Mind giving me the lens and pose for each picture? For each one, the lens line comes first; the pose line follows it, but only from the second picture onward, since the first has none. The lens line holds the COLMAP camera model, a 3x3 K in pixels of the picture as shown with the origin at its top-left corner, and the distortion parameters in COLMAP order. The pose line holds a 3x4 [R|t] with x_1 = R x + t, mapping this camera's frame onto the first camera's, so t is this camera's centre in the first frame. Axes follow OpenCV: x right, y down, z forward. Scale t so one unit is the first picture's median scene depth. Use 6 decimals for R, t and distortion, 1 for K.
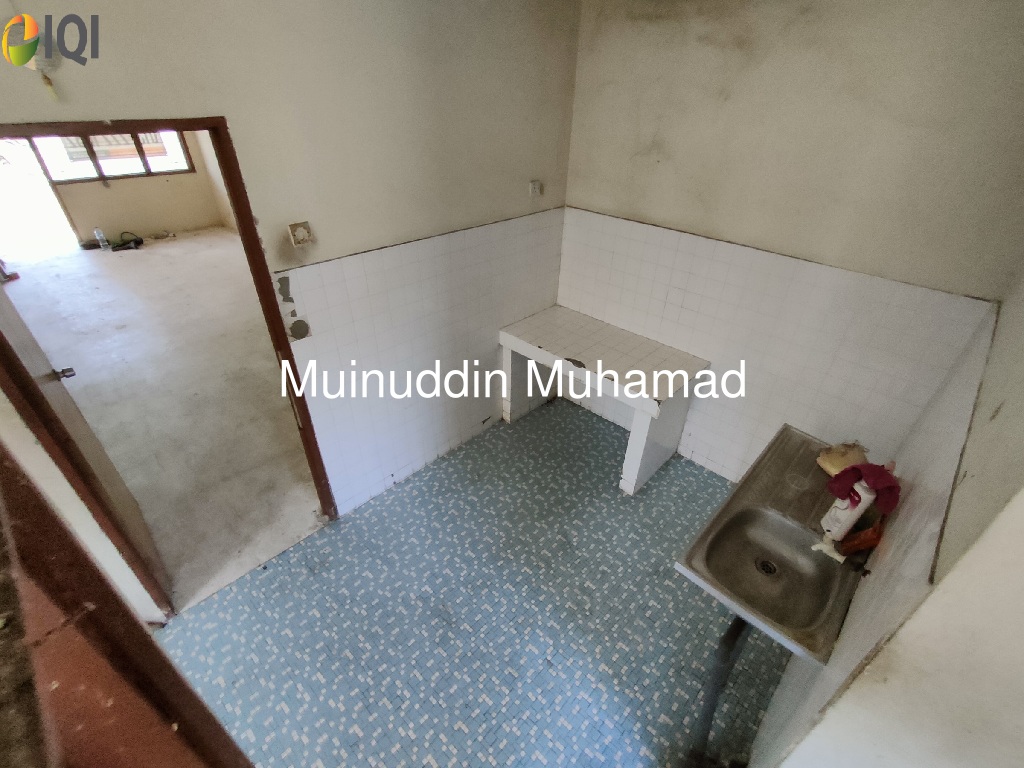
lens RADIAL K [[475.9, 0, 519.9], [0, 475.9, 398.5], [0, 0, 1]] dist [0.003145, 0.000519]
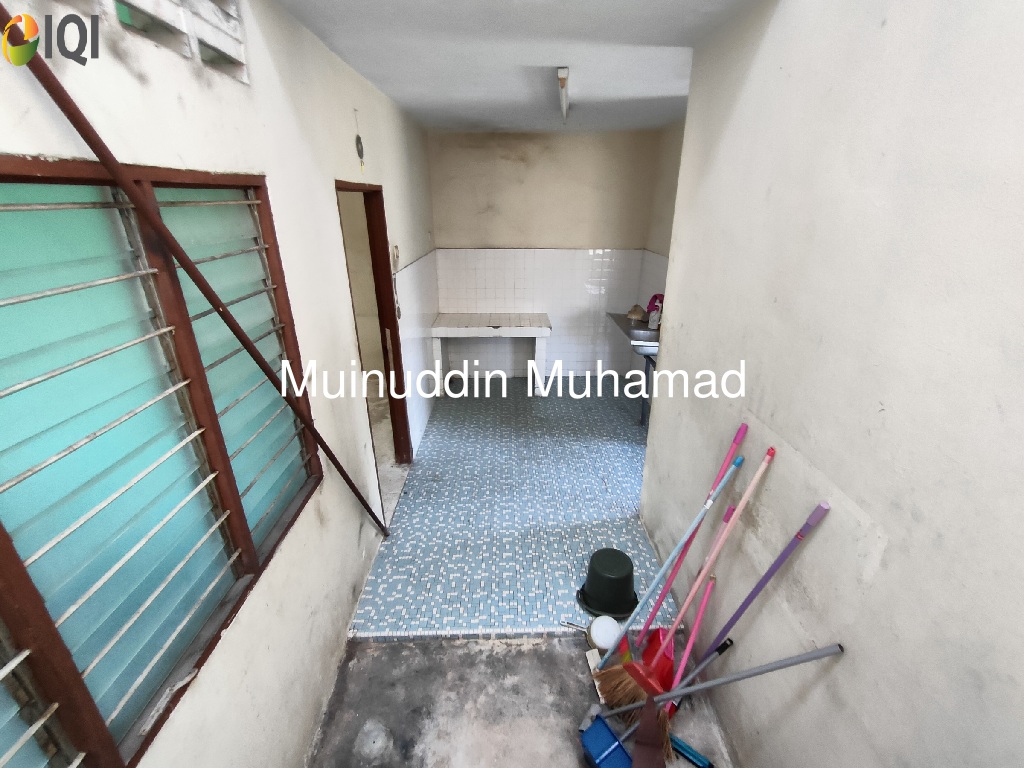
lens RADIAL K [[473.6, 0, 527.1], [0, 473.6, 393.7], [0, 0, 1]] dist [0.002198, 0.000123]
pose [[0.710969, -0.287837, 0.641618, -1.212358], [0.408416, 0.911757, -0.043537, 0.335175], [-0.572468, 0.293001, 0.765788, -0.359102]]
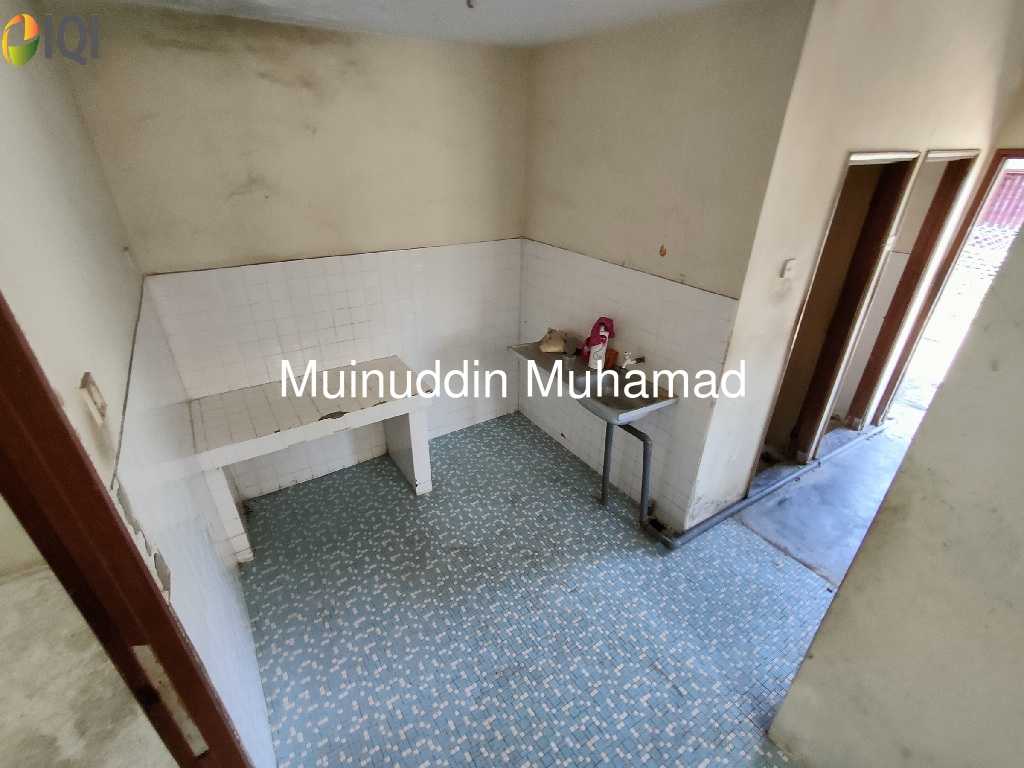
lens RADIAL K [[473.6, 0, 527.1], [0, 473.6, 393.7], [0, 0, 1]] dist [0.002198, 0.000123]
pose [[0.227451, -0.480296, 0.847102, -0.691940], [0.541566, 0.785355, 0.299873, -0.228244], [-0.809303, 0.390556, 0.438742, 0.378068]]
